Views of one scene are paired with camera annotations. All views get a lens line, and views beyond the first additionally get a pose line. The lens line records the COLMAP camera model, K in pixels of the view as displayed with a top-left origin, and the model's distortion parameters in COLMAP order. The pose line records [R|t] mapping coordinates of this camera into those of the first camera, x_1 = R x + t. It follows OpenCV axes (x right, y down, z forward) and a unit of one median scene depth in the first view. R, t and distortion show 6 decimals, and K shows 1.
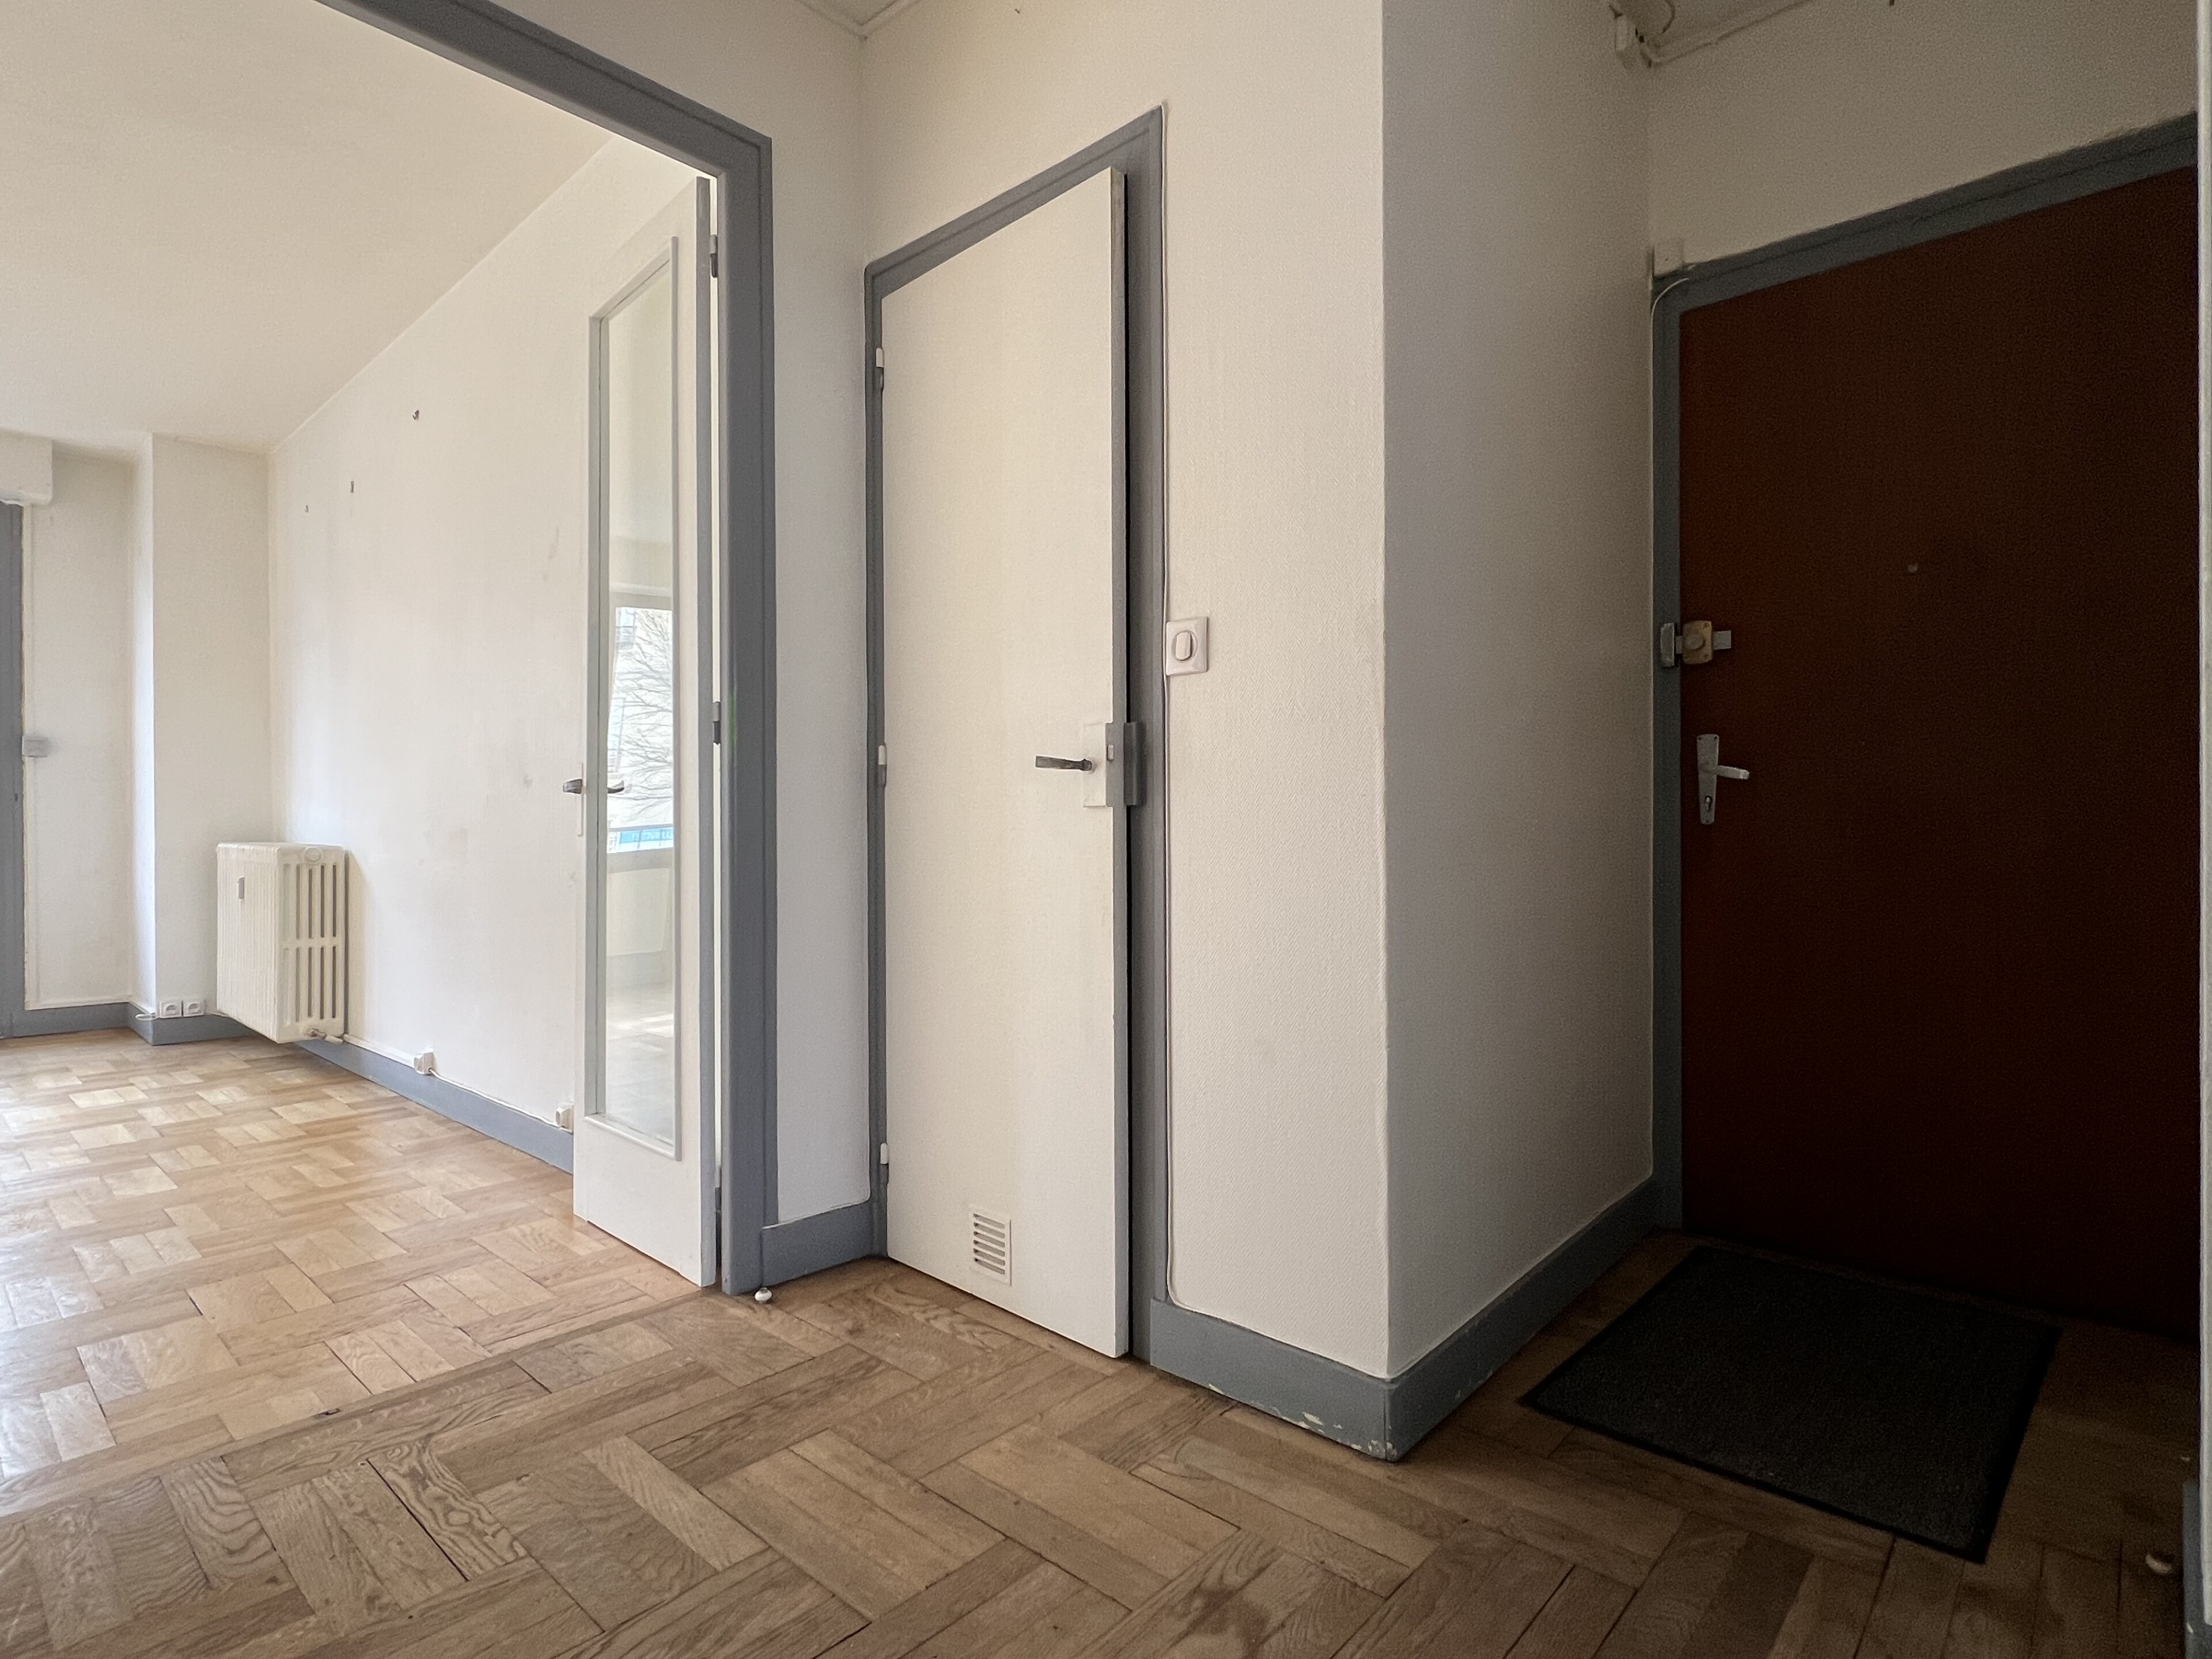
lens RADIAL K [[1154.8, 0, 1106.0], [0, 1154.8, 829.5], [0, 0, 1]] dist [0.000510, 0.001018]
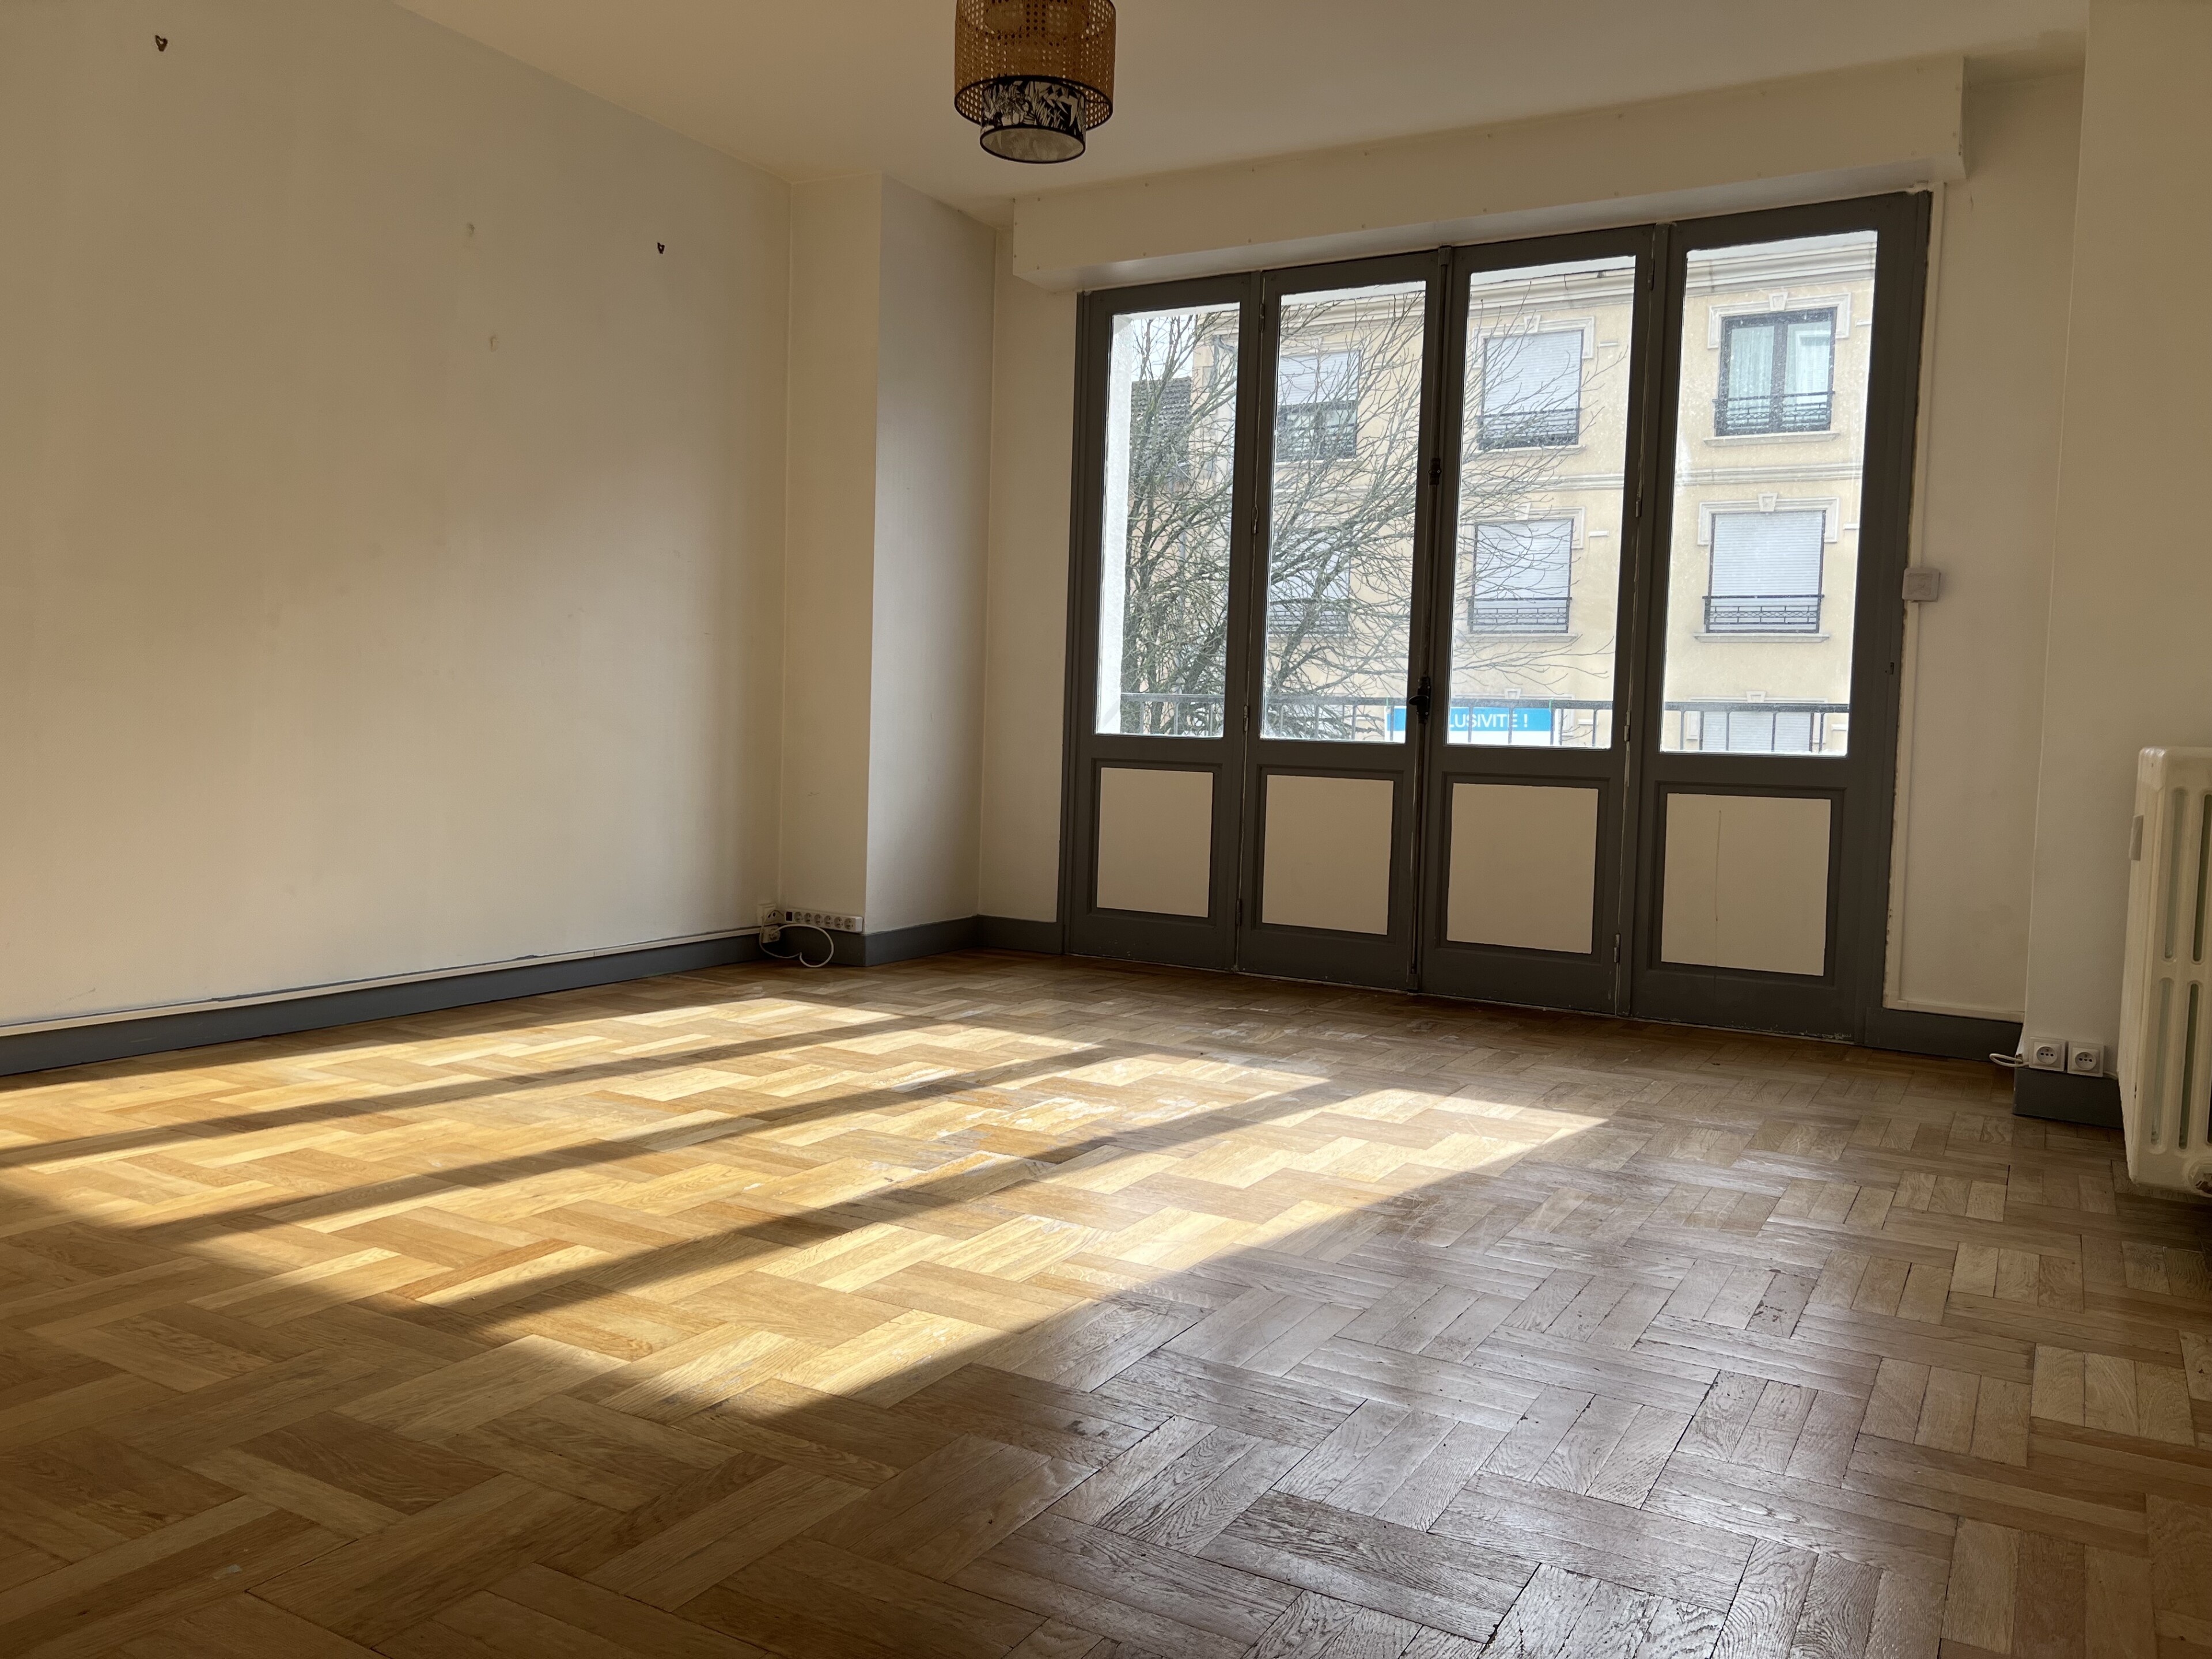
lens RADIAL K [[1694.6, 0, 1106.0], [0, 1694.6, 829.5], [0, 0, 1]] dist [-0.002230, -0.001796]
pose [[0.224041, 0.068796, -0.972148, -0.144483], [-0.033231, 0.997465, 0.062929, 0.015398], [0.974013, 0.018207, 0.225759, 0.385001]]
